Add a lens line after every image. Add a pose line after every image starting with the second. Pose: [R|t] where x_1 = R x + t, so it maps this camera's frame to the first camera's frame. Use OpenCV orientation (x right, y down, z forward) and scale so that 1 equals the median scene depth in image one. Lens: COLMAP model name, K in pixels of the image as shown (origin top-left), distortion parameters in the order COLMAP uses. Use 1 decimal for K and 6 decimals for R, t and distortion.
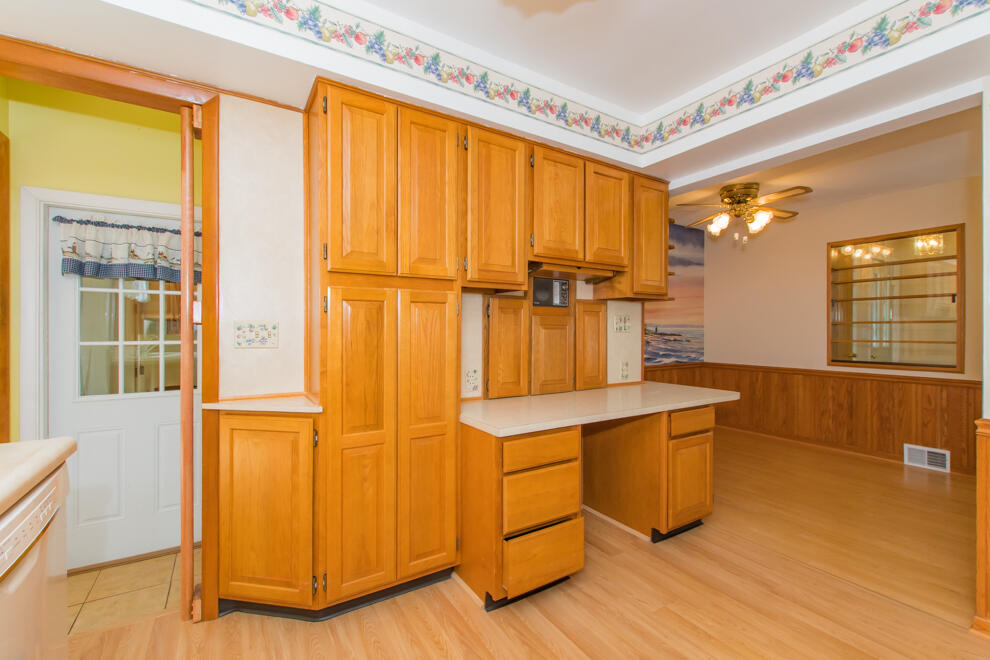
lens RADIAL K [[428.3, 0, 491.5], [0, 428.3, 331.5], [0, 0, 1]] dist [0.004131, -0.000371]
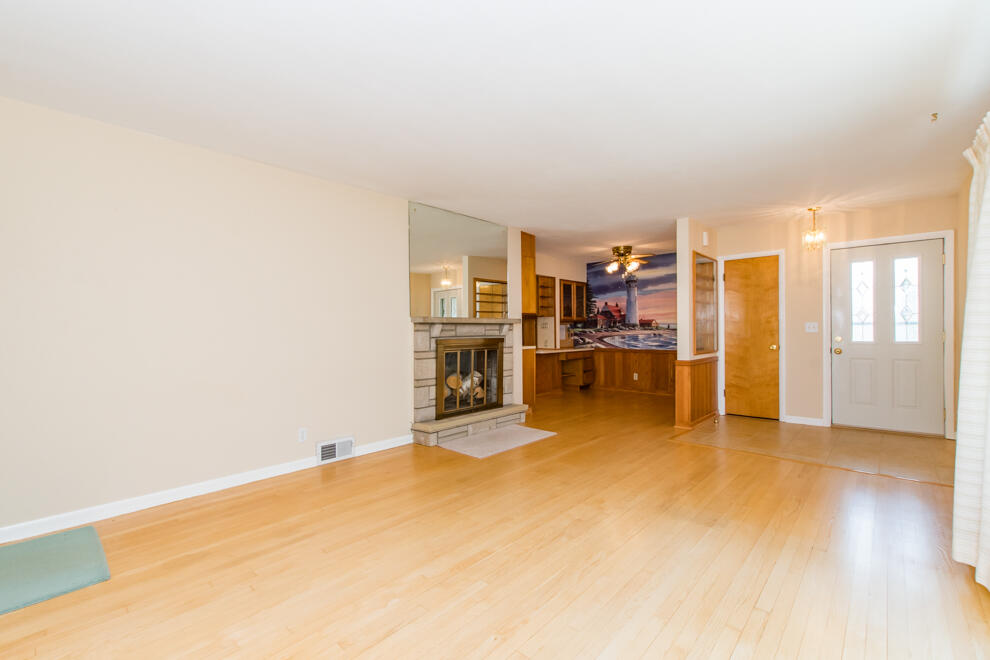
lens RADIAL K [[428.3, 0, 491.5], [0, 428.3, 331.5], [0, 0, 1]] dist [0.004131, -0.000371]
pose [[0.272692, 0.000520, -0.962101, 2.922231], [0.003101, 0.999994, 0.001419, 0.016017], [0.962096, -0.003371, 0.272689, -0.015277]]
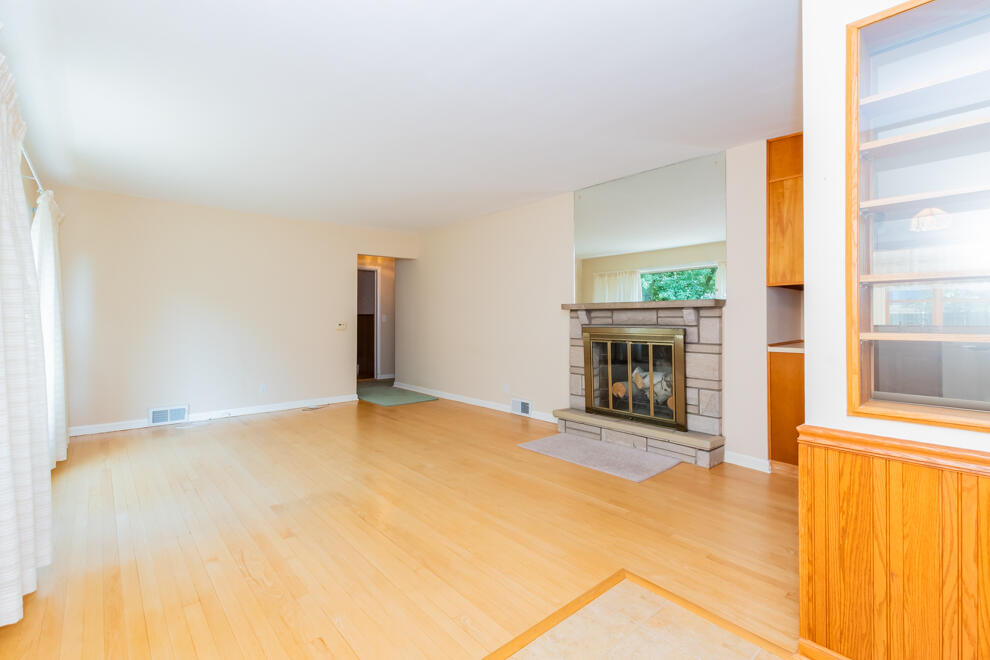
lens RADIAL K [[441.8, 0, 498.0], [0, 441.8, 319.7], [0, 0, 1]] dist [0.000848, -0.000033]
pose [[-0.983284, -0.000573, -0.182078, 1.933521], [-0.001202, 0.999994, 0.003342, 0.016519], [0.182075, 0.003505, -0.983278, 1.676676]]
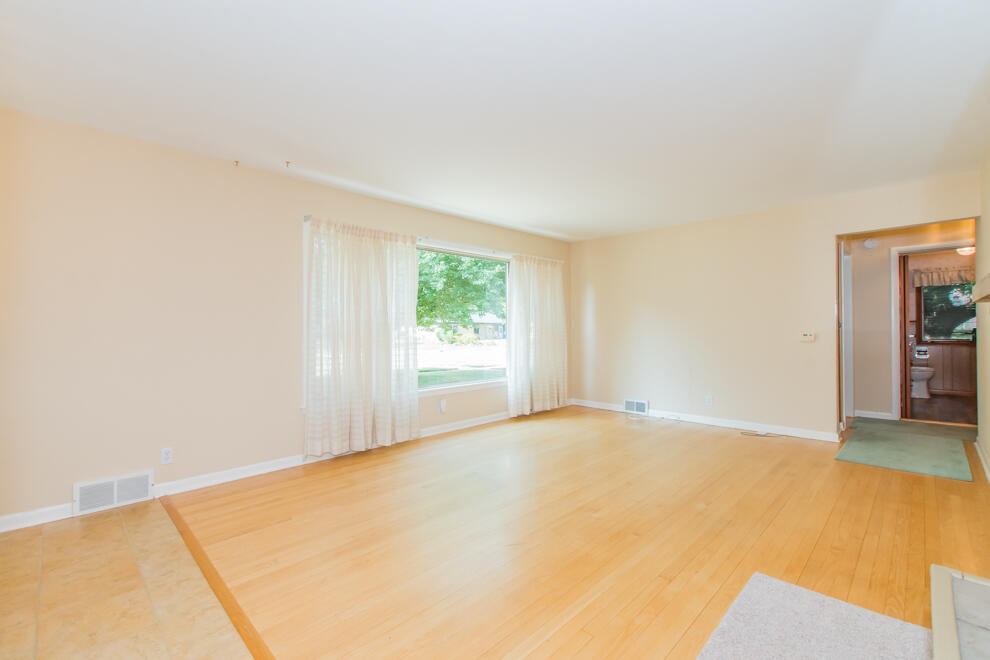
lens RADIAL K [[424.7, 0, 495.0], [0, 424.7, 330.0], [0, 0, 1]] dist [0.003693, 0.000126]
pose [[-0.210415, 0.004998, 0.977599, 1.046953], [0.014728, 0.999890, -0.001942, 0.019777], [-0.977501, 0.013989, -0.210465, 0.879249]]
